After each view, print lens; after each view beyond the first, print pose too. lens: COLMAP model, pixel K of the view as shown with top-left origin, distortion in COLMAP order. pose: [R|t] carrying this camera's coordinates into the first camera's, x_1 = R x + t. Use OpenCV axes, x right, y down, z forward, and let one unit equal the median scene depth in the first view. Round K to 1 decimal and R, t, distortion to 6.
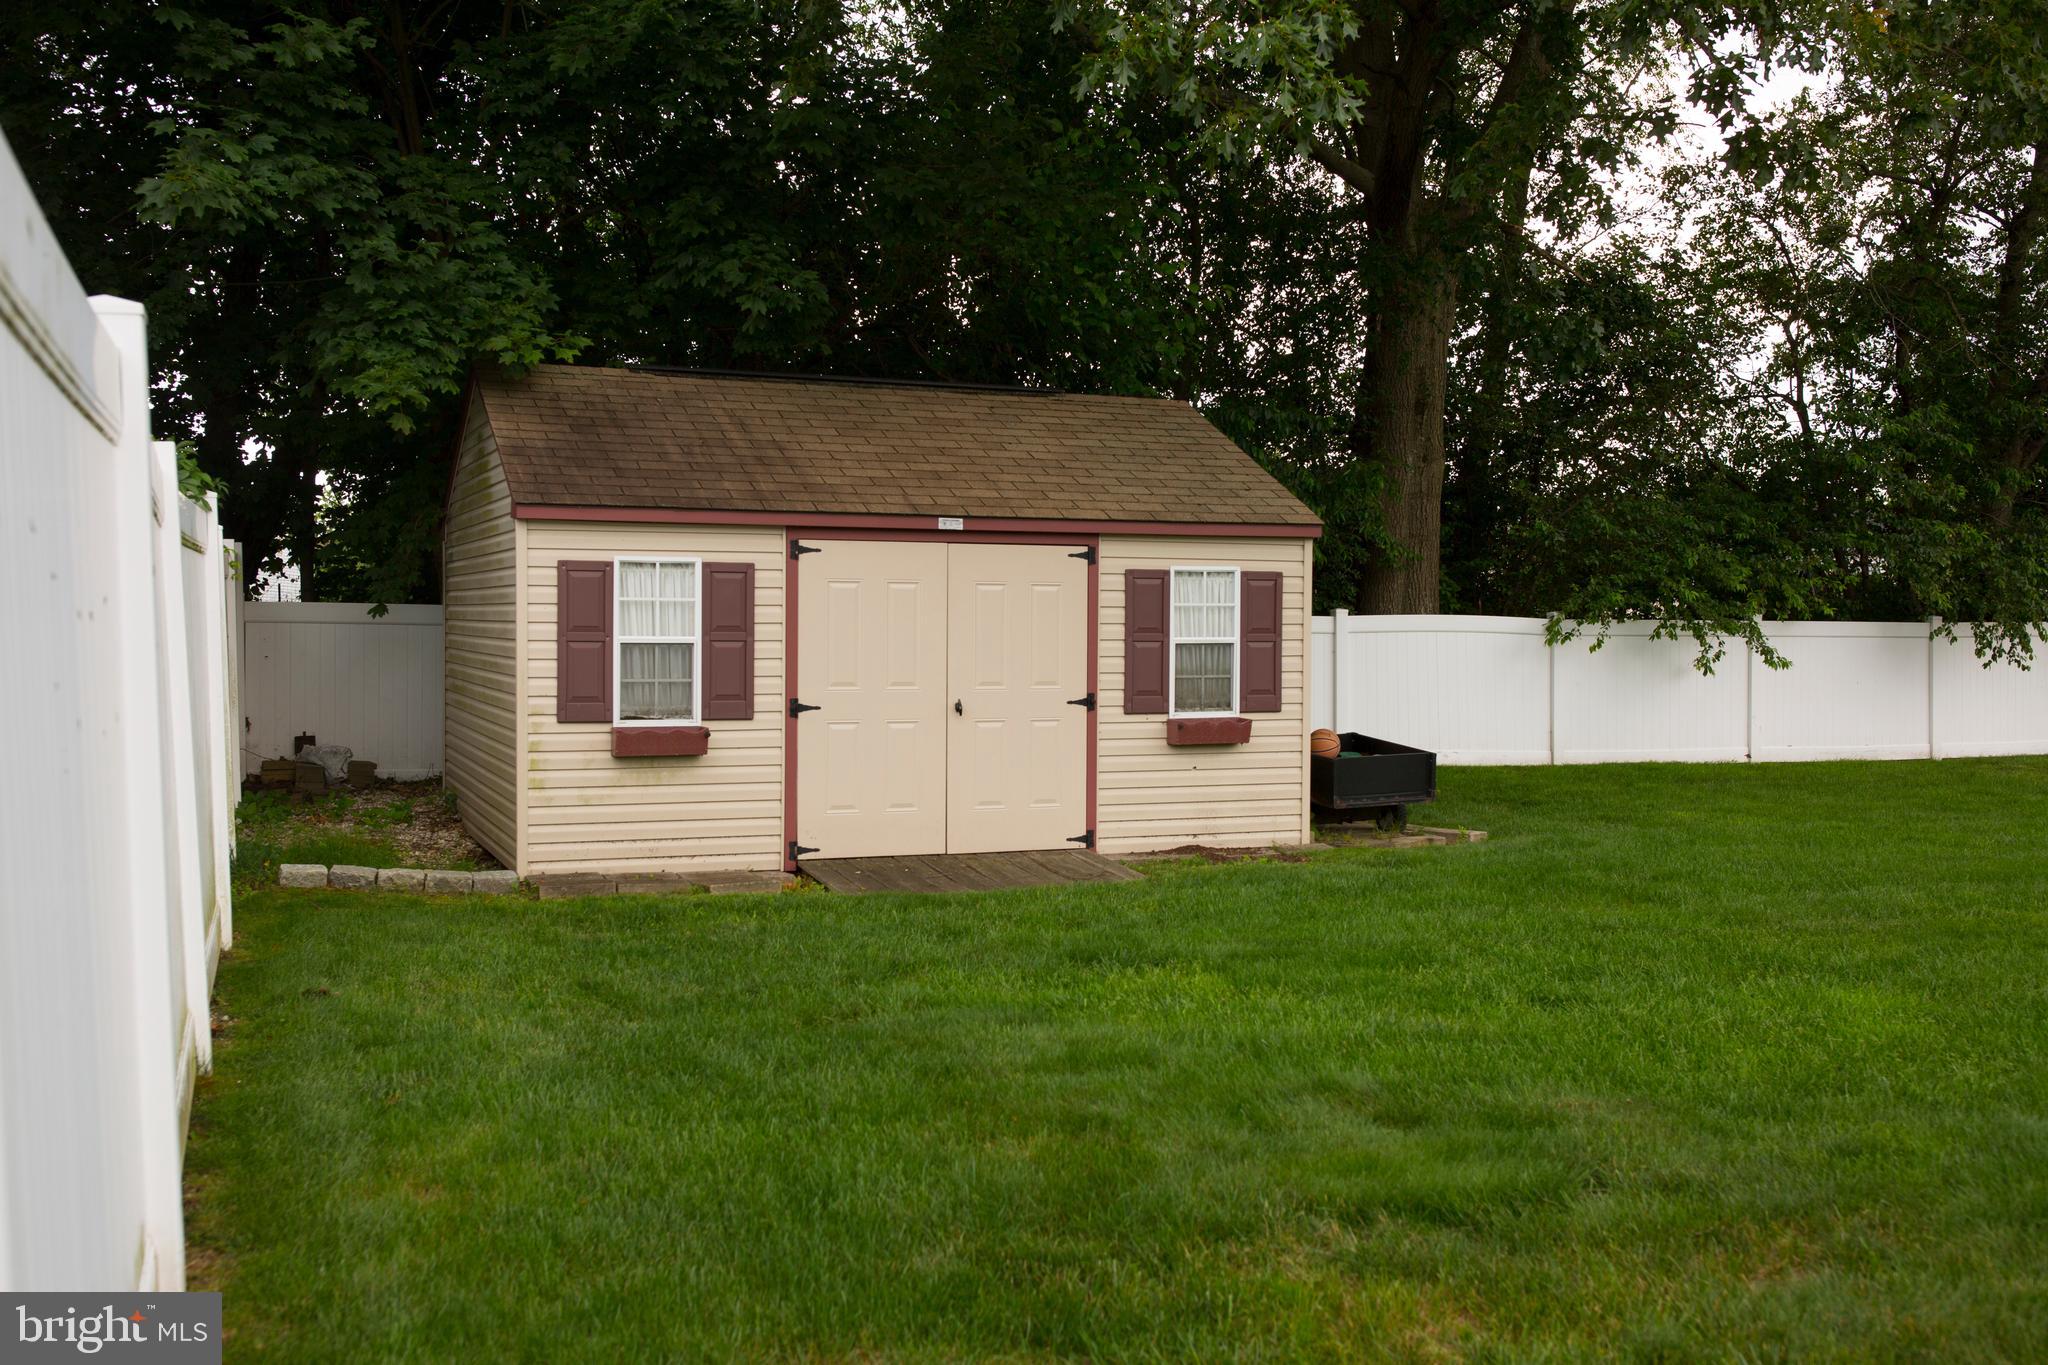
lens RADIAL K [[1941.0, 0, 1024.0], [0, 1941.0, 682.5], [0, 0, 1]] dist [-0.003465, -0.005820]
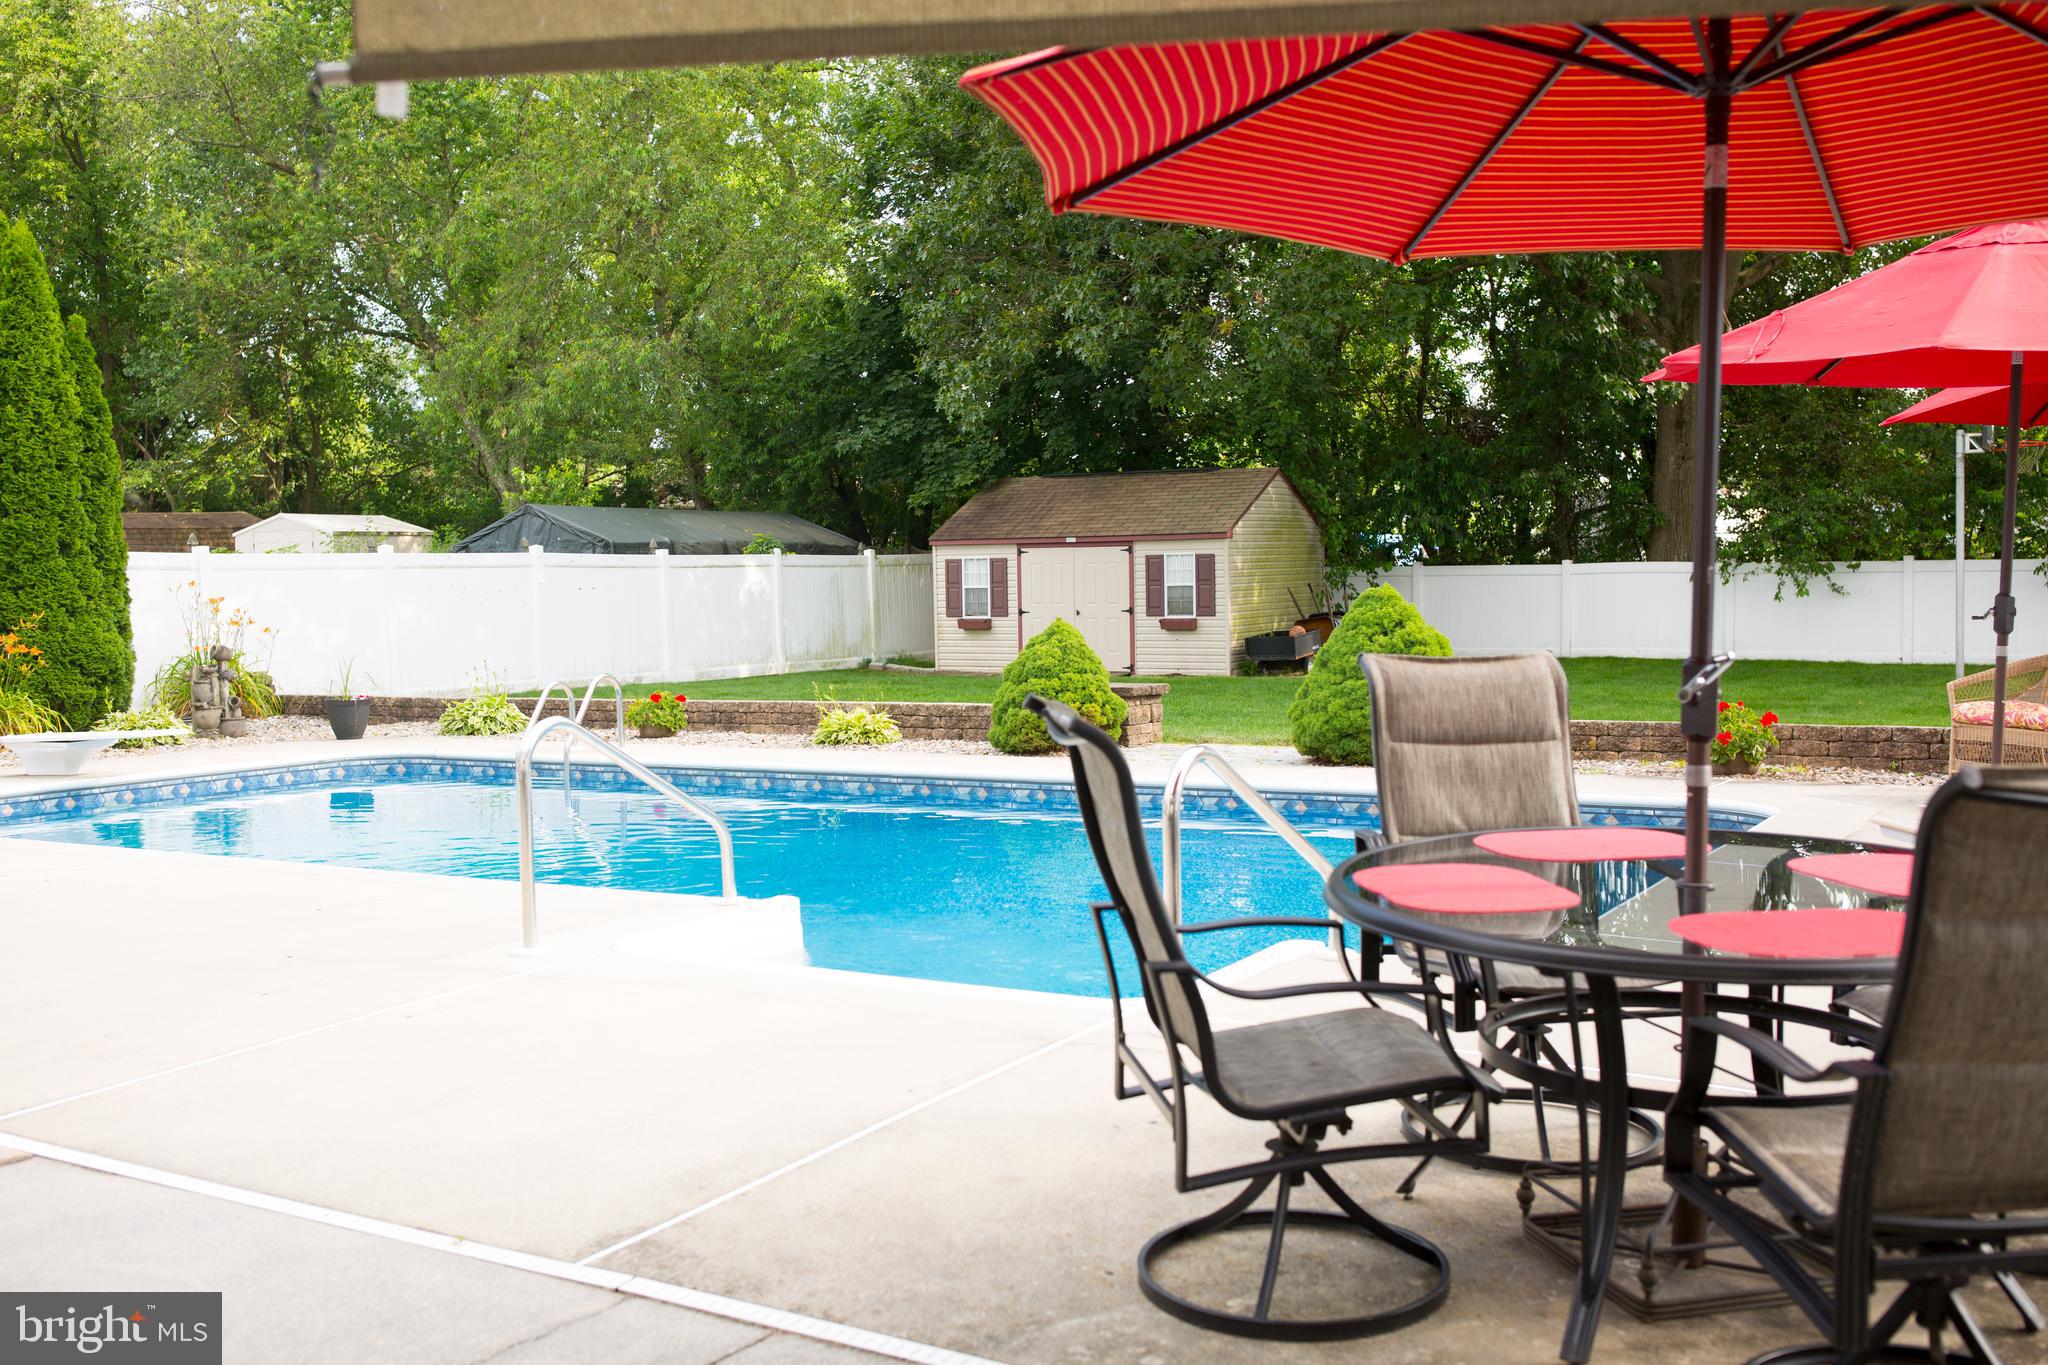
lens RADIAL K [[1941.0, 0, 1024.0], [0, 1941.0, 682.5], [0, 0, 1]] dist [-0.003465, -0.005820]
pose [[0.607099, 0.031992, -0.793982, 1.857312], [-0.004527, 0.999312, 0.036803, 0.010660], [0.794614, -0.018749, 0.606826, -0.560913]]
